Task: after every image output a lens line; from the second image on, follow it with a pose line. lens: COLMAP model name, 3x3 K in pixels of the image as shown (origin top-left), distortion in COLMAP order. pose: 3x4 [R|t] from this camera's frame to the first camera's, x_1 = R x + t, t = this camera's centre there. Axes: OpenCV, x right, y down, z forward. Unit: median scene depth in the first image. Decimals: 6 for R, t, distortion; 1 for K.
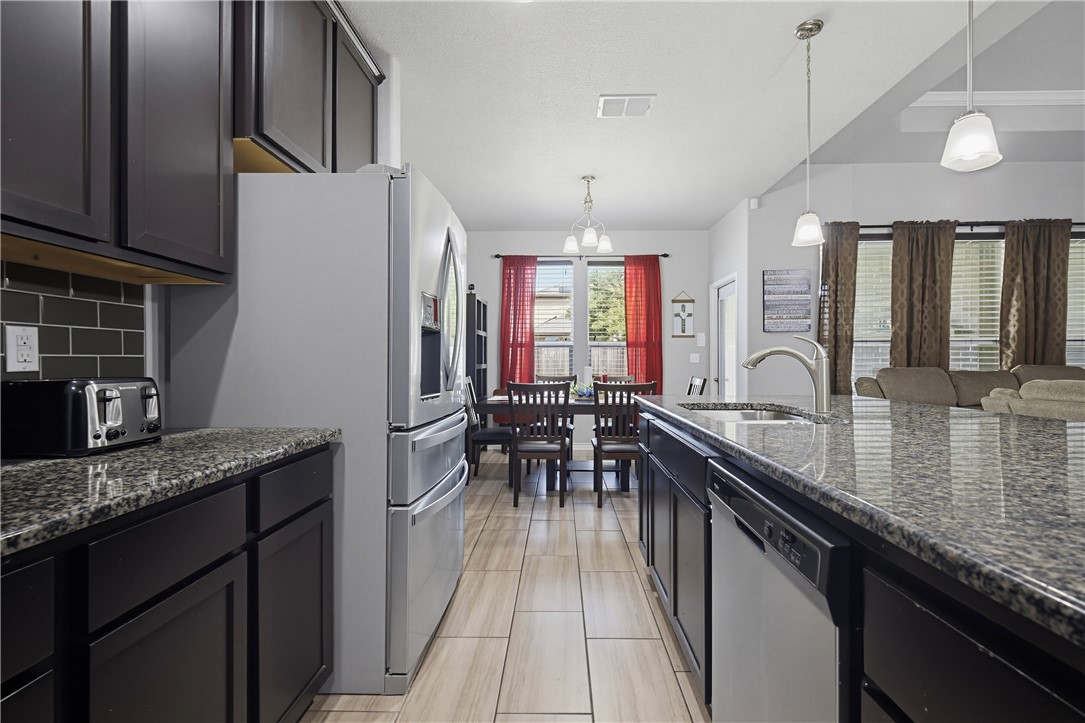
lens RADIAL K [[479.5, 0, 545.8], [0, 479.5, 365.6], [0, 0, 1]] dist [0.004197, -0.000101]
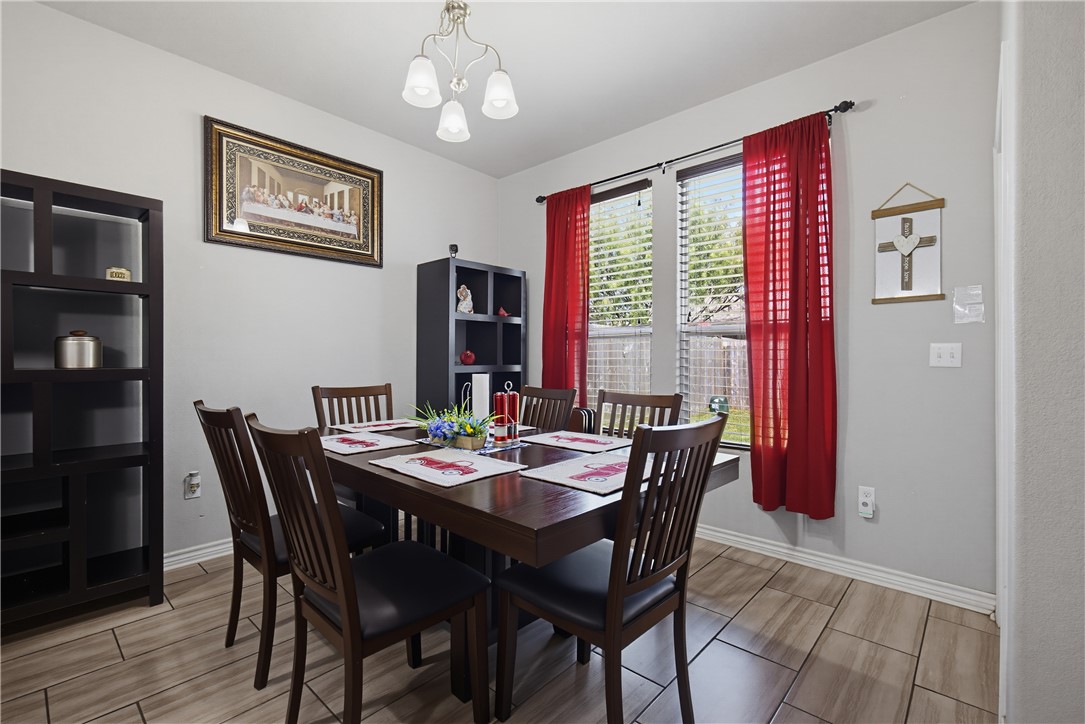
lens RADIAL K [[479.5, 0, 545.4], [0, 479.5, 356.8], [0, 0, 1]] dist [0.004197, -0.000101]
pose [[0.746527, -0.004574, -0.665340, 0.405508], [-0.010555, 0.999769, -0.018716, -0.005253], [0.665272, 0.020995, 0.746306, 0.642155]]
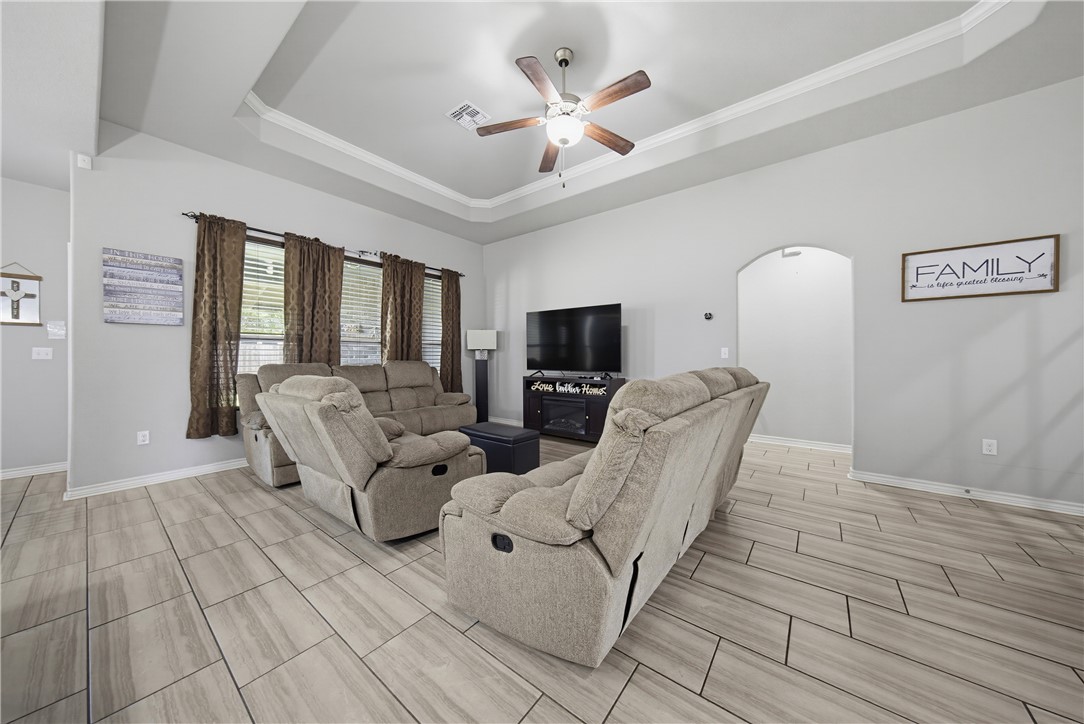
lens RADIAL K [[354.9, 0, 540.3], [0, 354.9, 357.1], [0, 0, 1]] dist [0.000763, 0.000074]
pose [[0.609986, 0.001752, 0.792410, 0.429204], [0.005430, 0.999965, -0.006390, -0.002228], [-0.792393, 0.008200, 0.609955, 0.034914]]
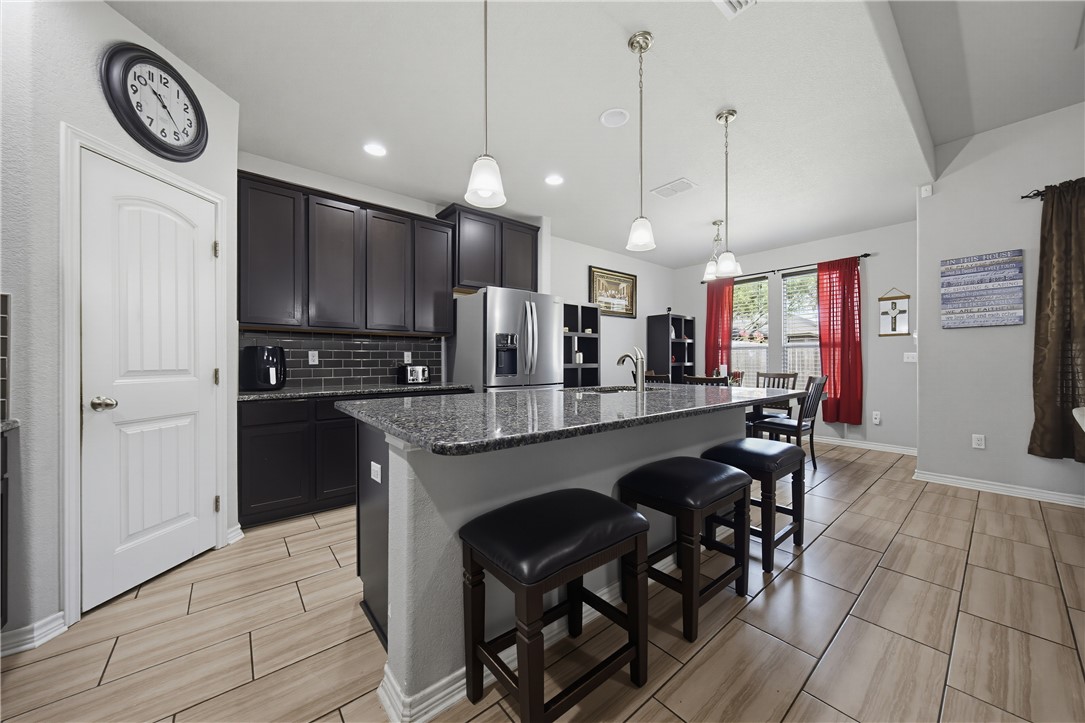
lens RADIAL K [[384.5, 0, 540.8], [0, 384.5, 358.0], [0, 0, 1]] dist [-0.001710, -0.000266]
pose [[0.641208, -0.004262, -0.767356, 0.525177], [-0.006453, 0.999919, -0.010945, -0.001371], [0.767340, 0.011970, 0.641128, -0.046064]]
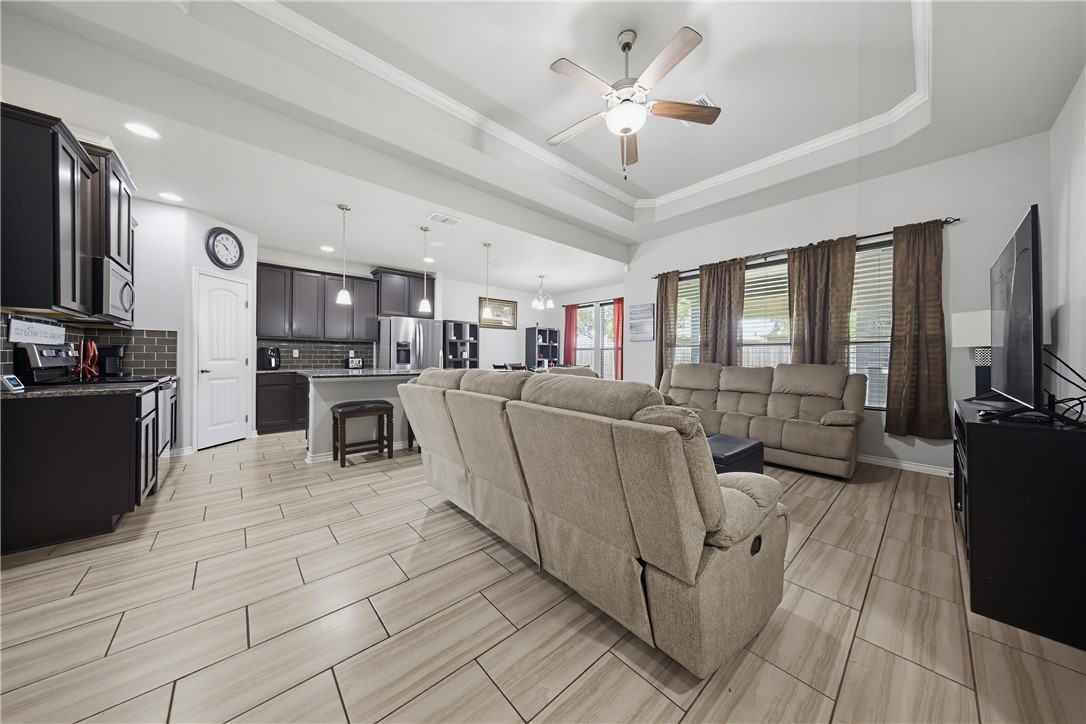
lens RADIAL K [[362.9, 0, 546.3], [0, 362.9, 355.2], [0, 0, 1]] dist [0.007547, 0.000084]
pose [[0.663879, 0.003351, -0.747833, 1.236712], [-0.016015, 0.999824, -0.009736, -0.002499], [0.747669, 0.018440, 0.663816, -0.102830]]
